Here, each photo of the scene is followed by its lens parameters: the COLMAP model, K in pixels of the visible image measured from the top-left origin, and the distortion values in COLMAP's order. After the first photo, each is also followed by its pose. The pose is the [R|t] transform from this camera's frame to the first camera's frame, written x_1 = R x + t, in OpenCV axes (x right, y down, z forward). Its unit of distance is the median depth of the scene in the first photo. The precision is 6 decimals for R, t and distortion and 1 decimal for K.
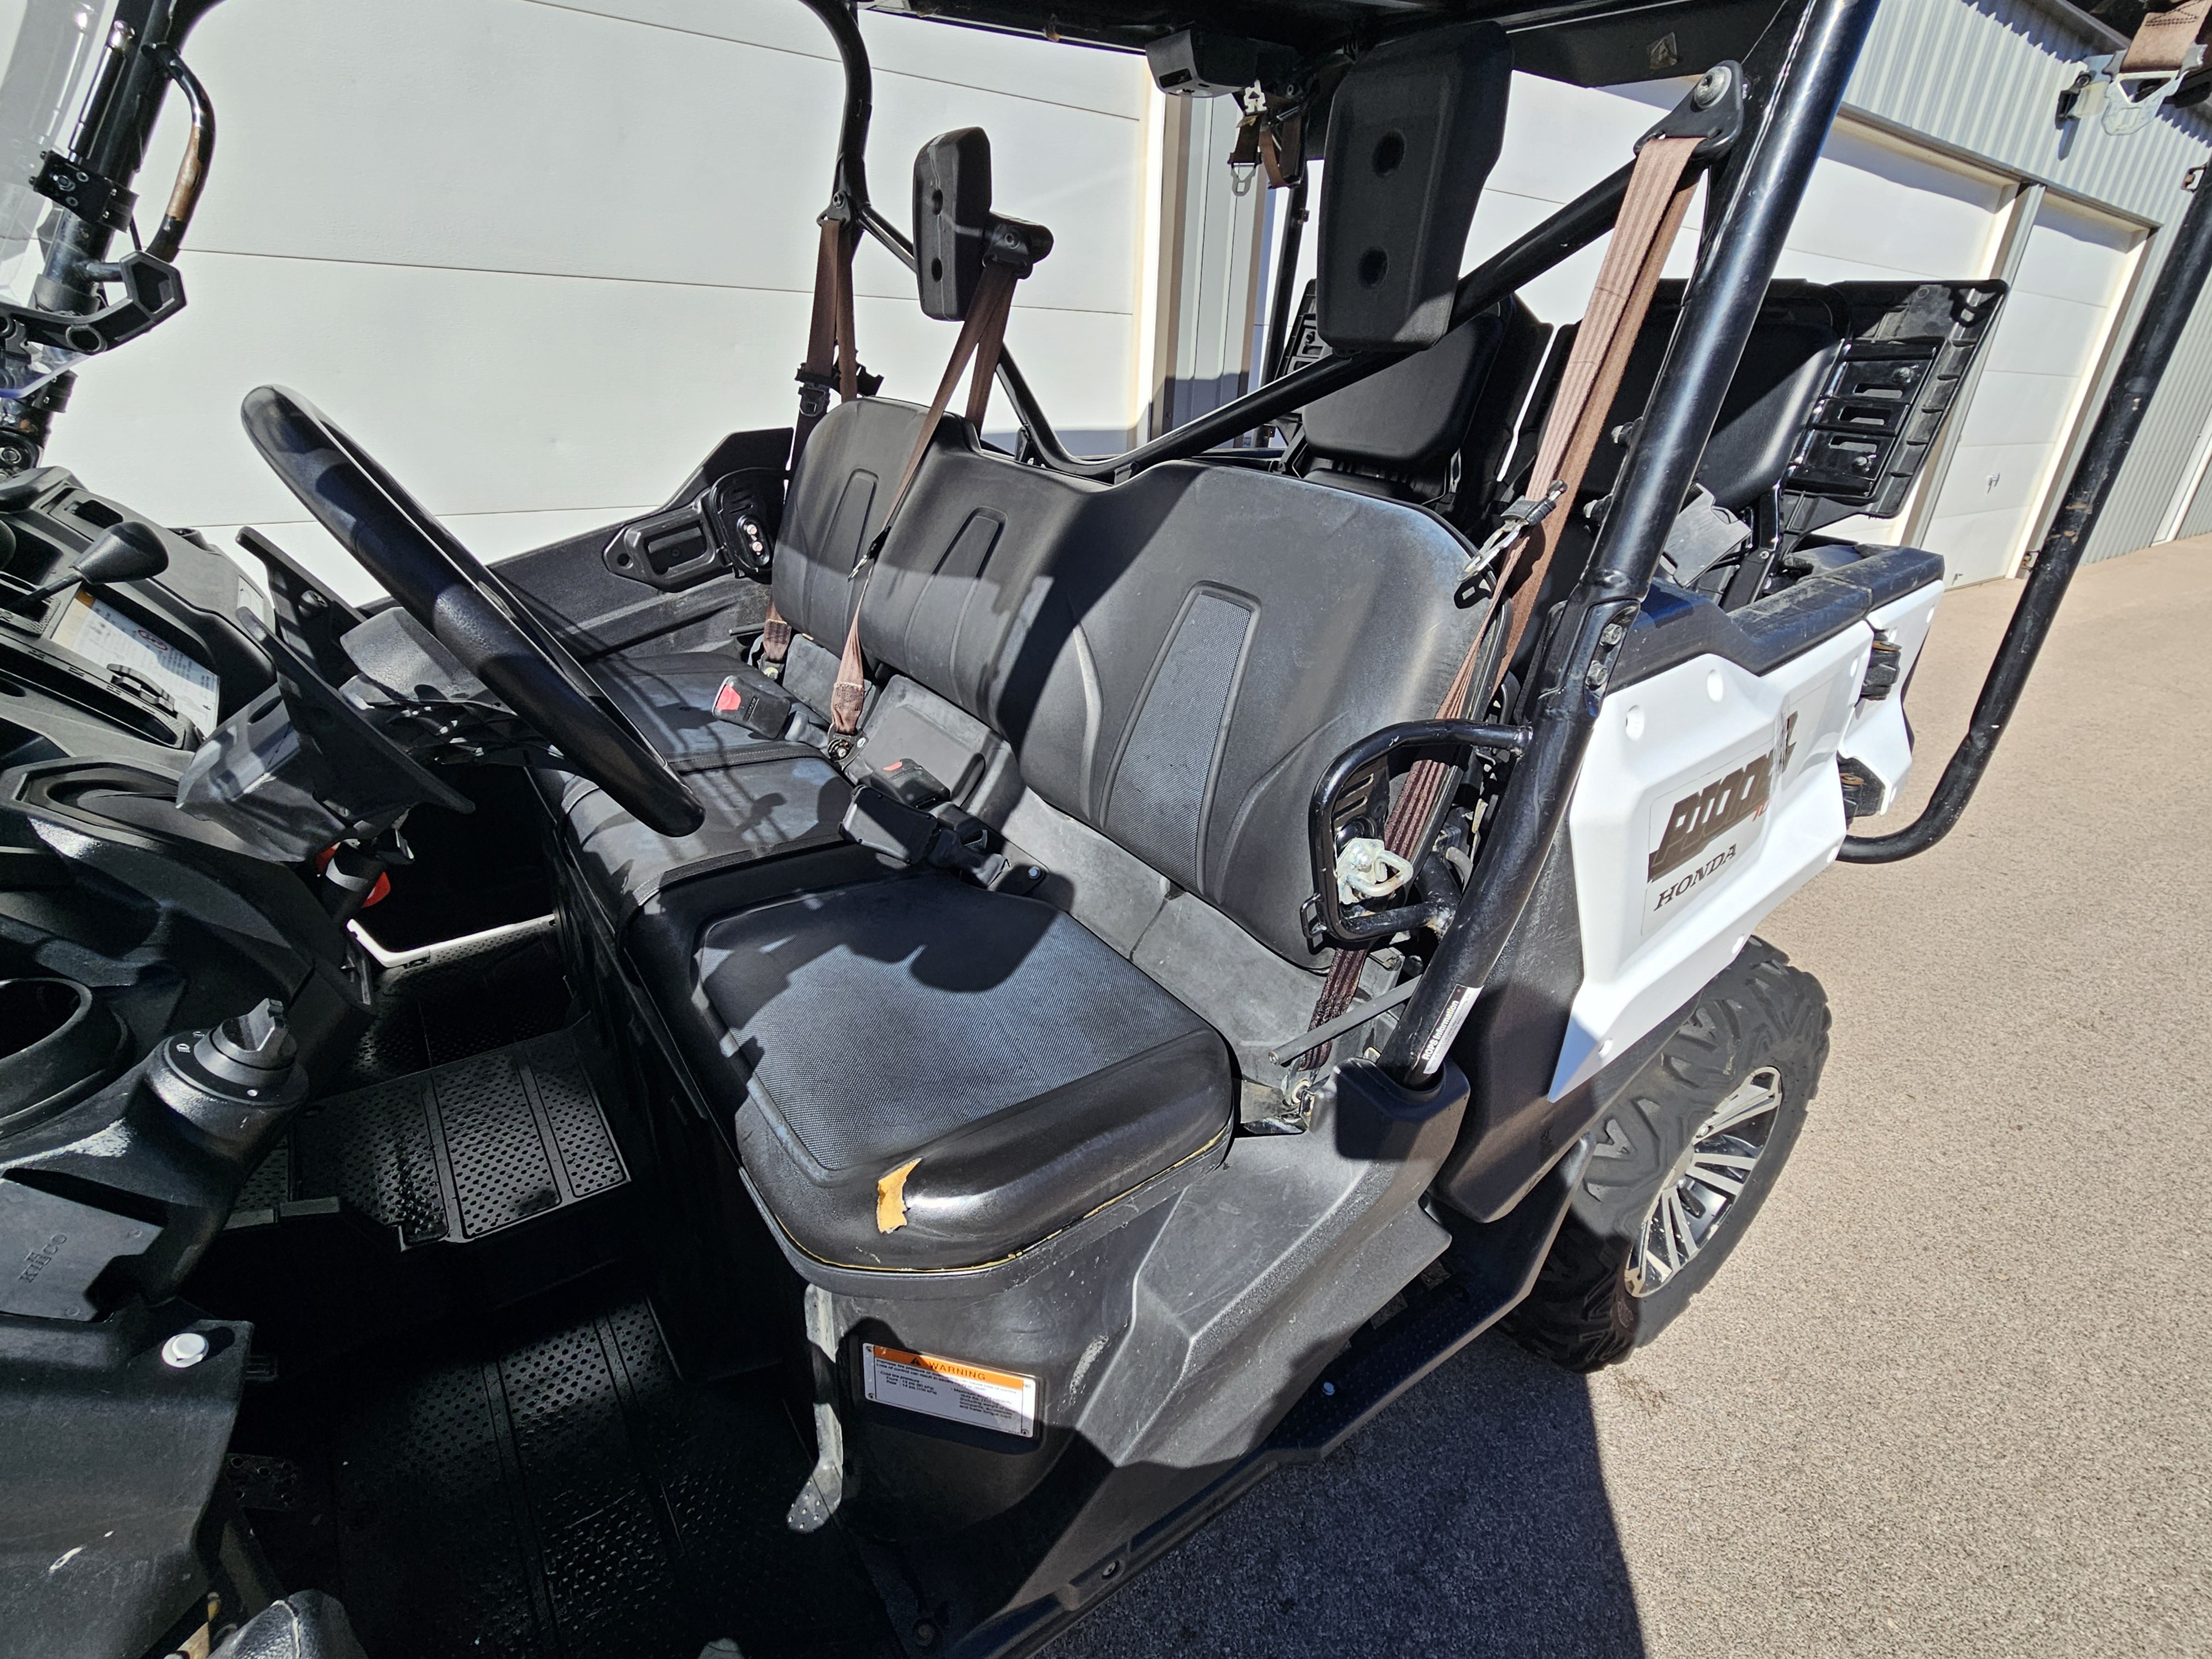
lens RADIAL K [[1054.6, 0, 1105.9], [0, 1054.6, 818.9], [0, 0, 1]] dist [-0.001408, 0.001515]
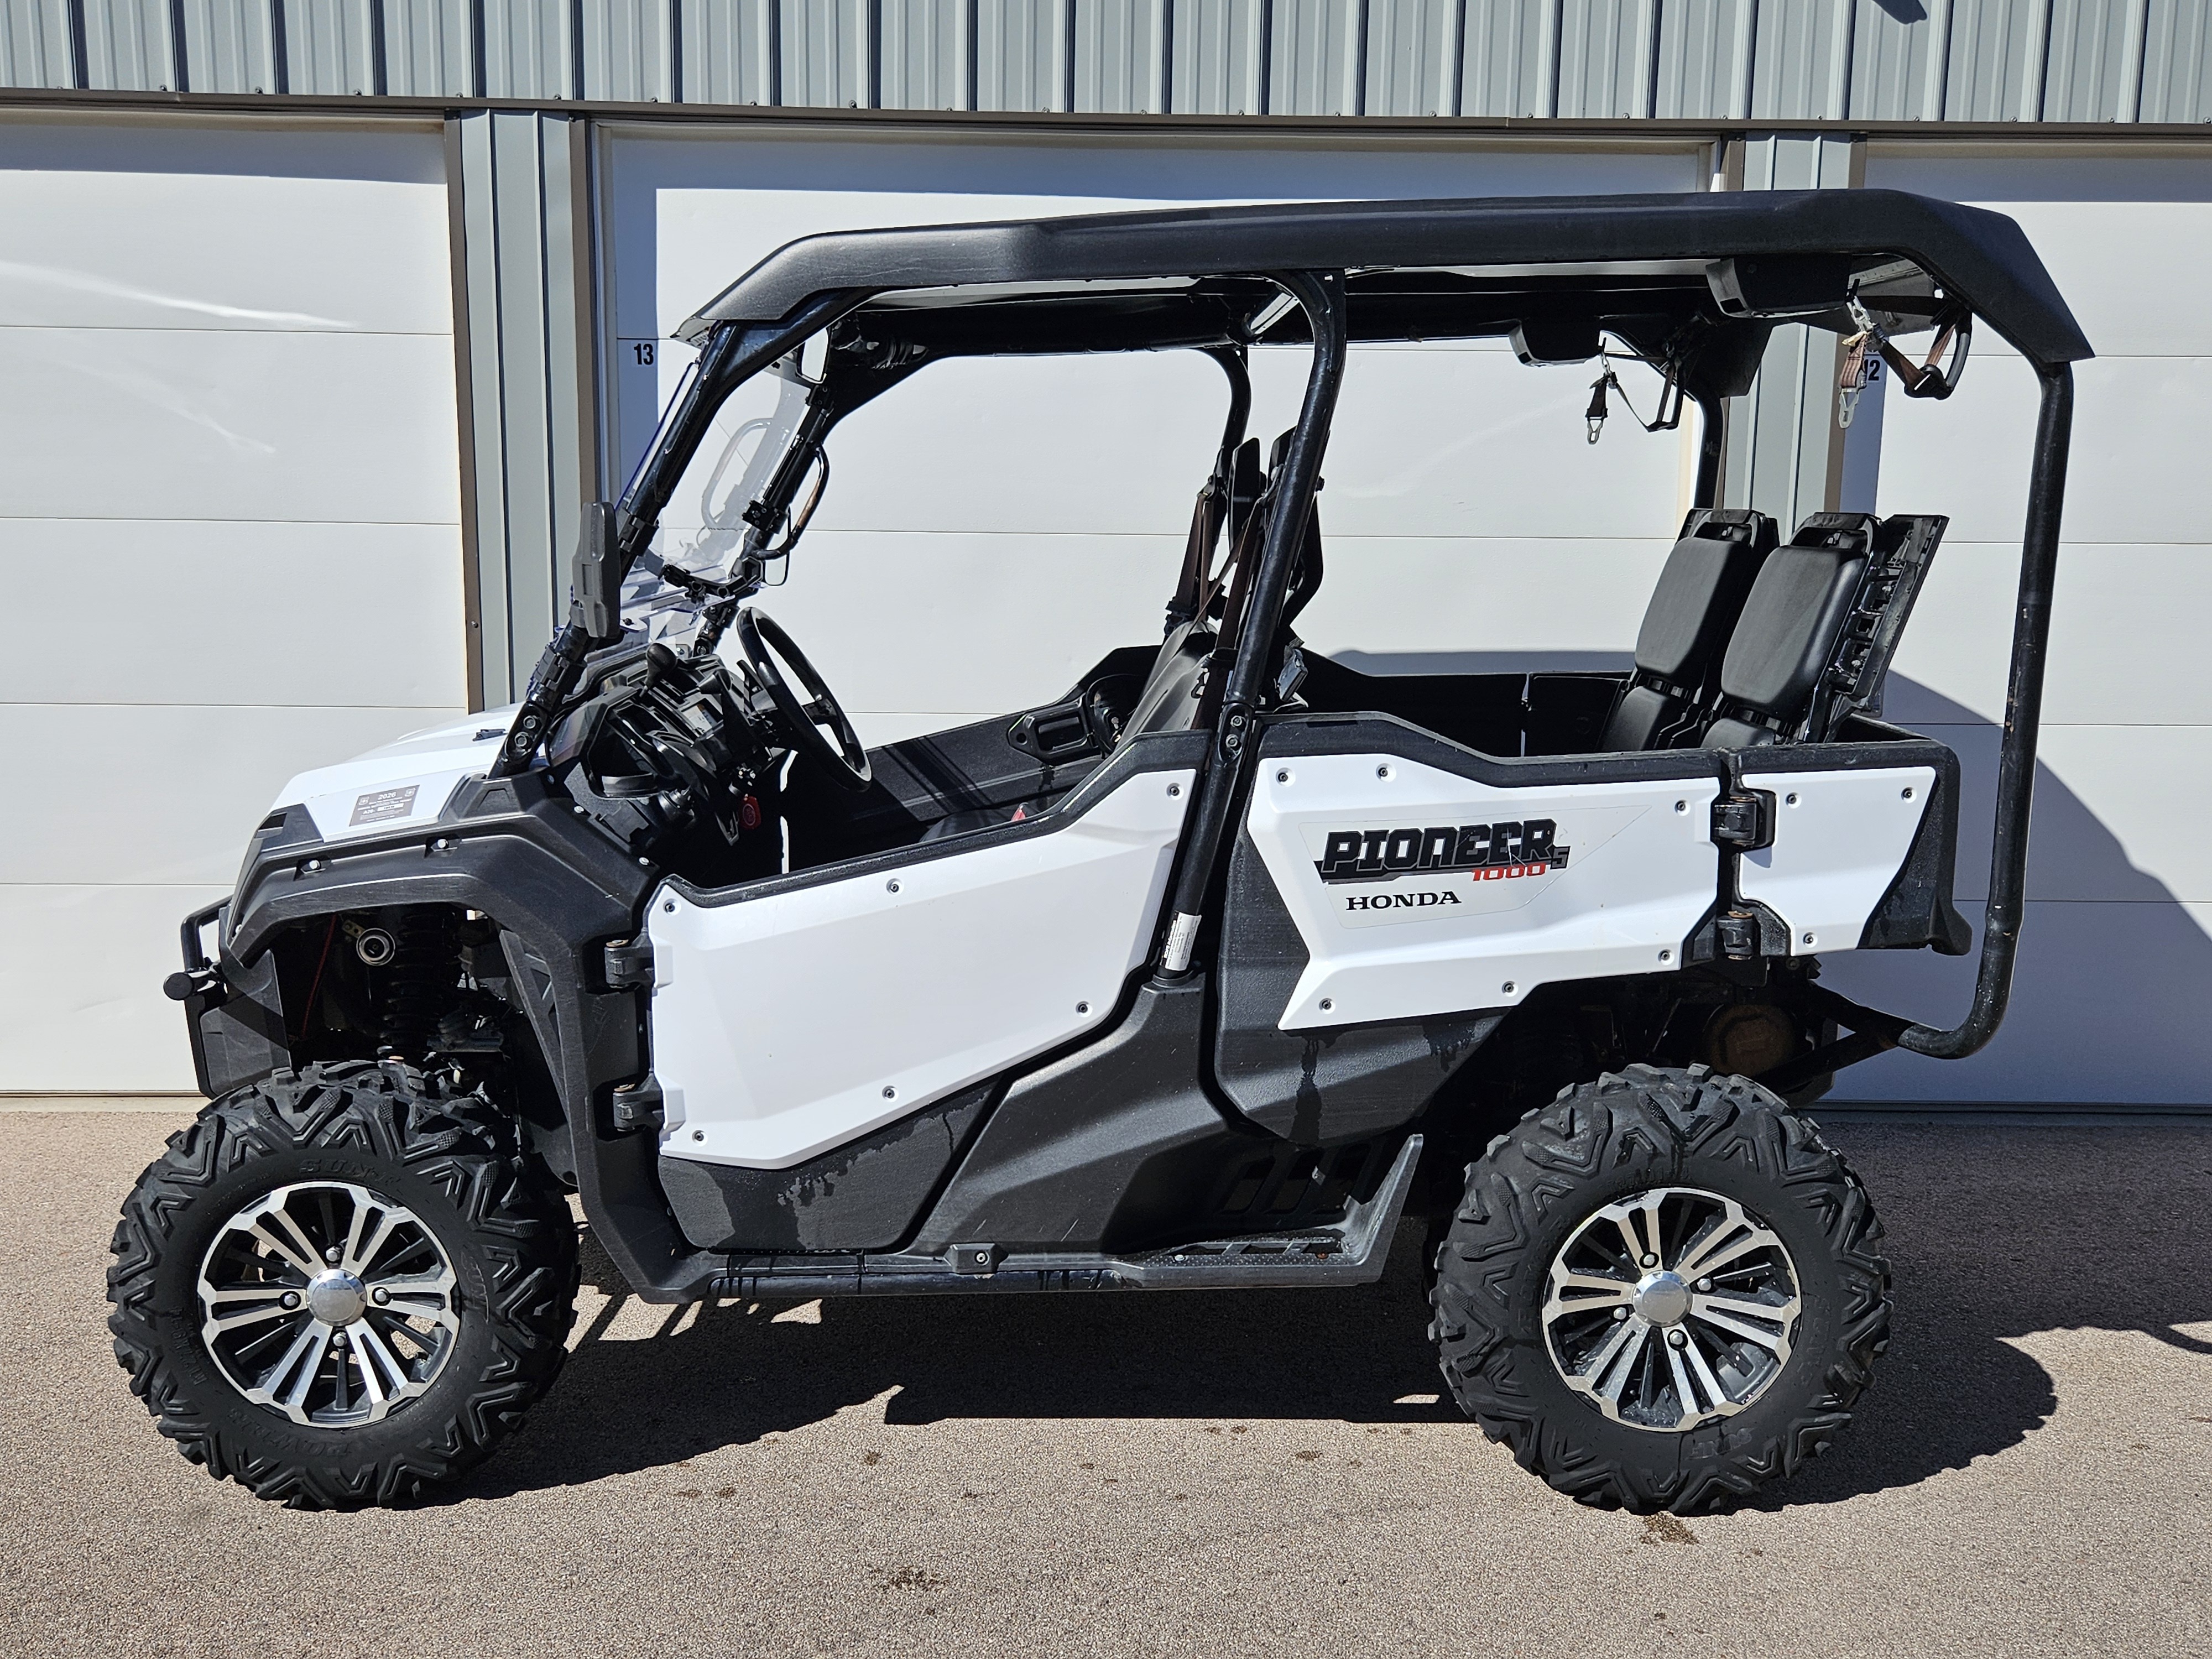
lens RADIAL K [[2009.1, 0, 1106.0], [0, 2009.1, 829.5], [0, 0, 1]] dist [0.069945, 0.003240]
pose [[0.819725, 0.052312, -0.570363, 1.276758], [-0.213353, 0.952041, -0.219313, 0.468594], [0.531536, 0.301465, 0.791573, -1.070066]]
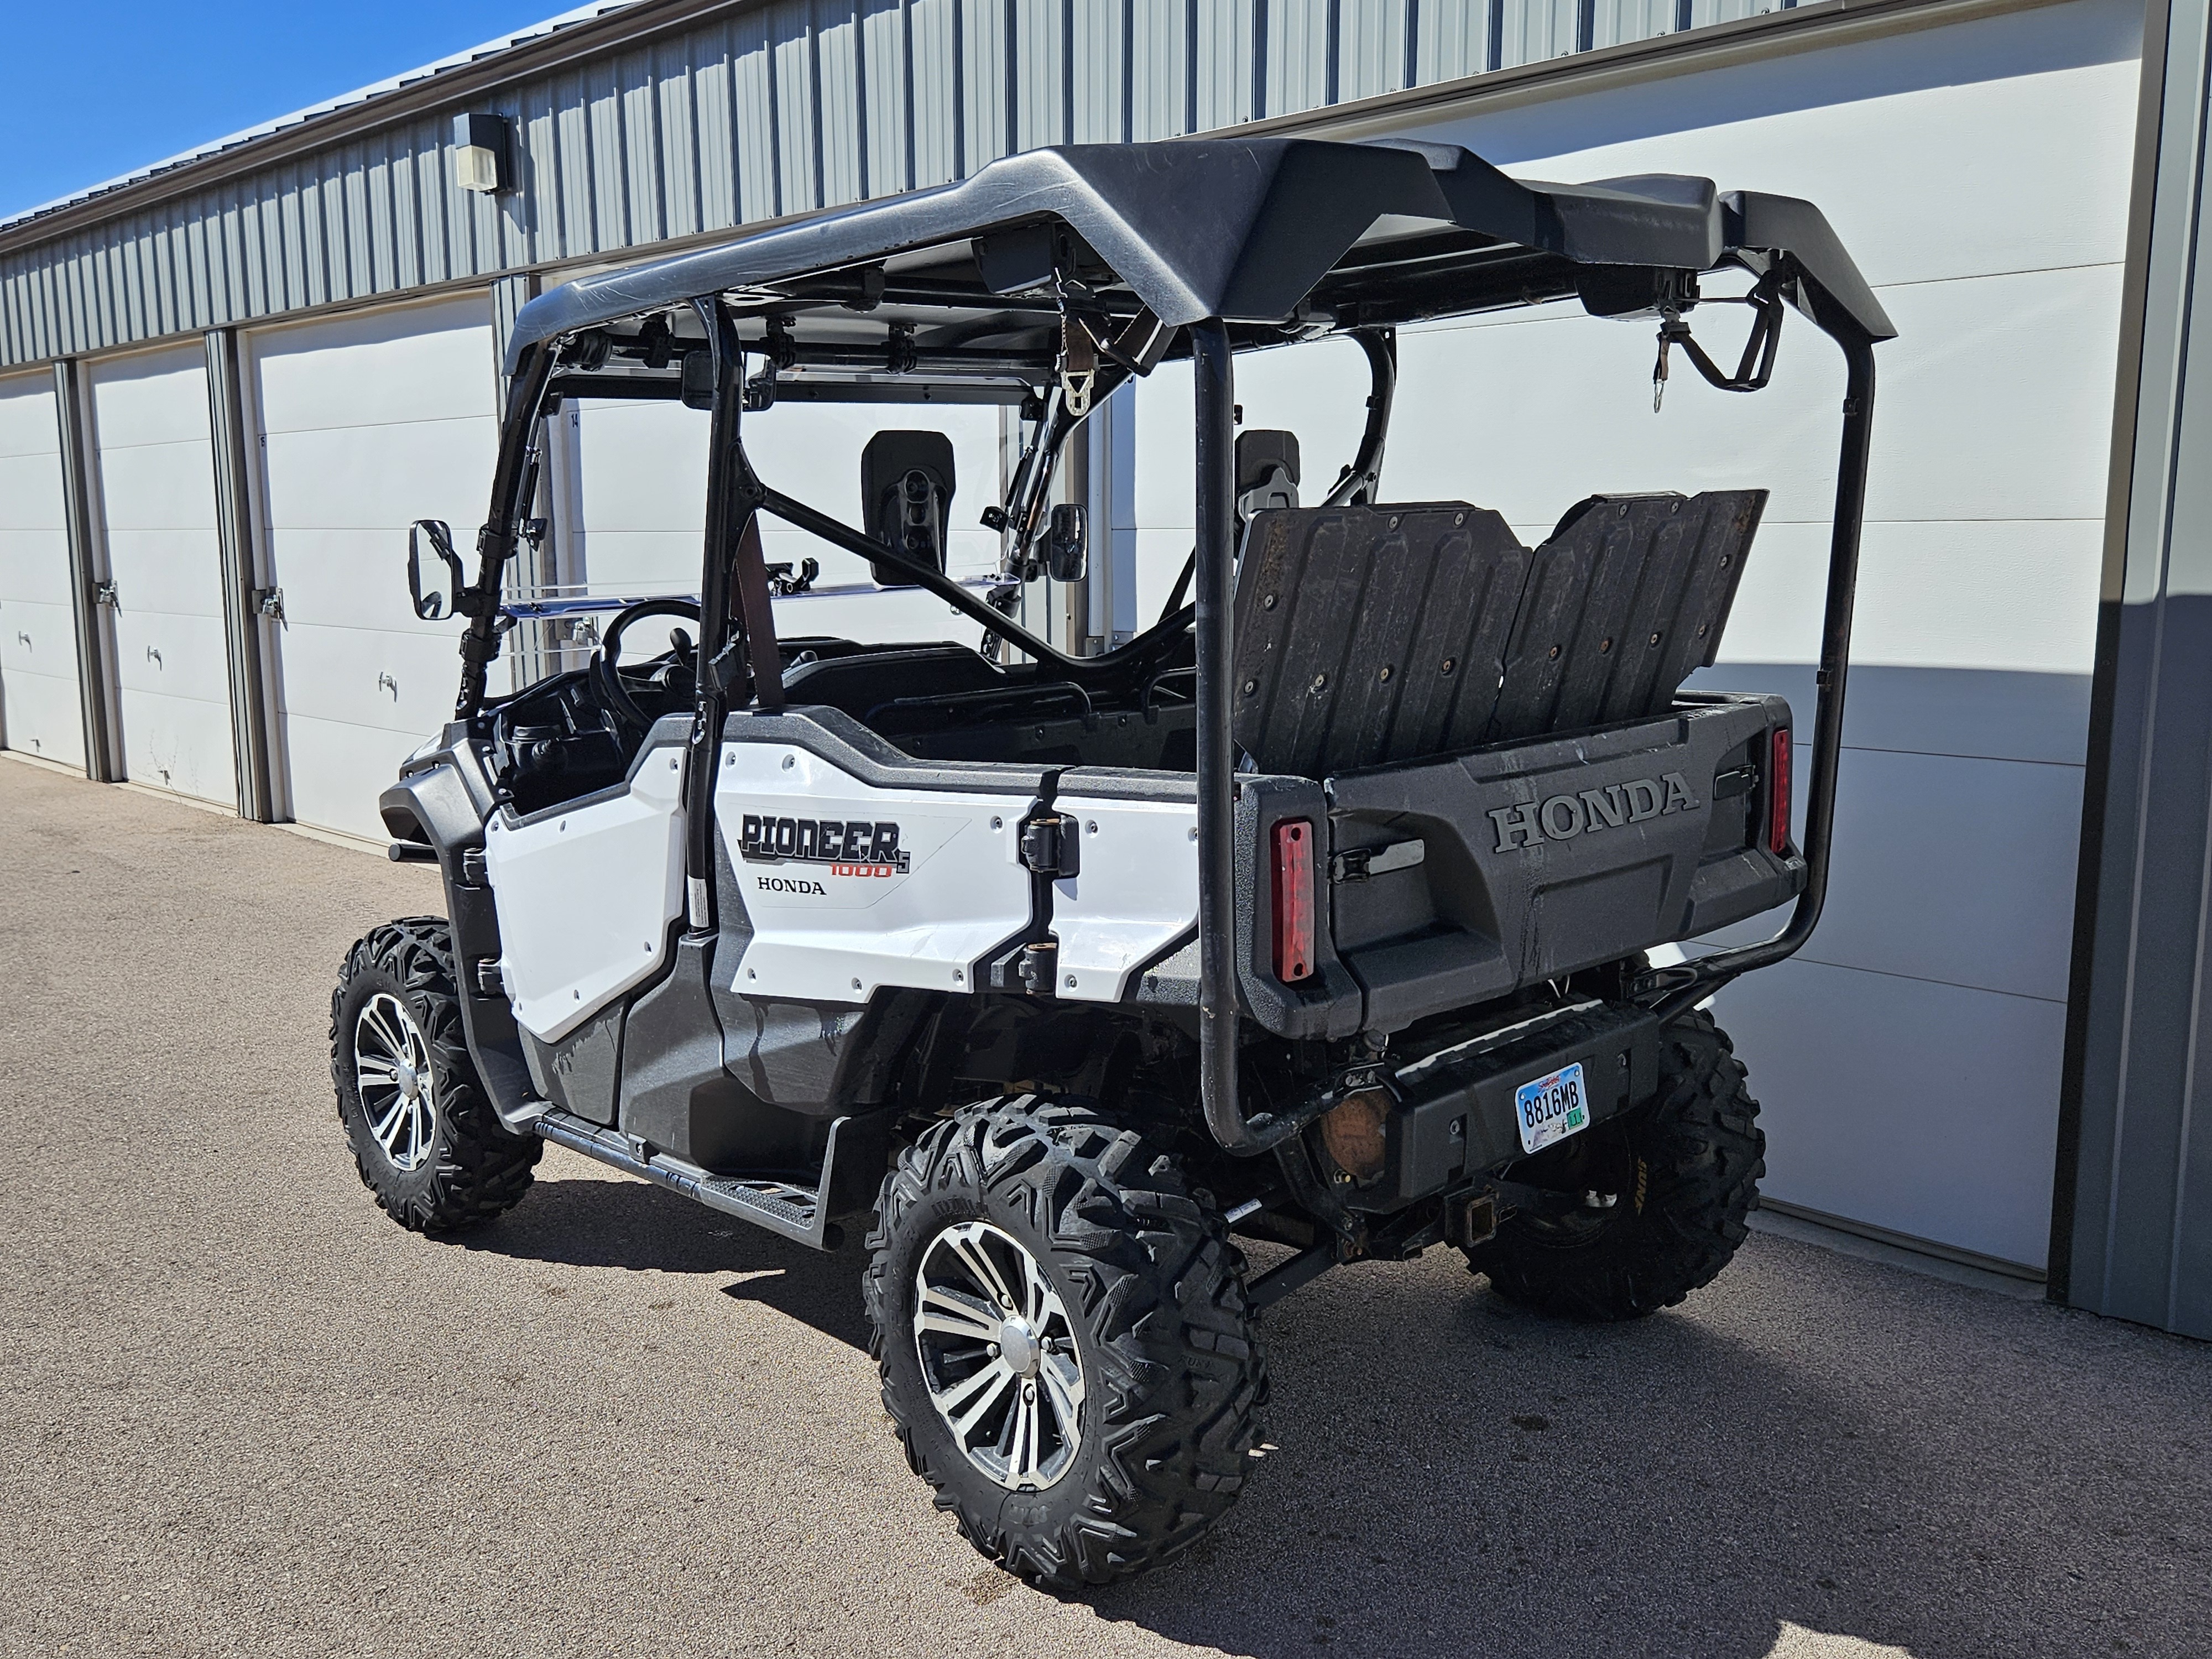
lens RADIAL K [[2009.1, 0, 1106.0], [0, 2009.1, 829.5], [0, 0, 1]] dist [0.069945, 0.003240]
pose [[0.121743, 0.109171, -0.986540, 2.480296], [-0.390831, 0.918909, 0.053457, -0.258392], [0.912376, 0.379062, 0.154538, 0.640754]]
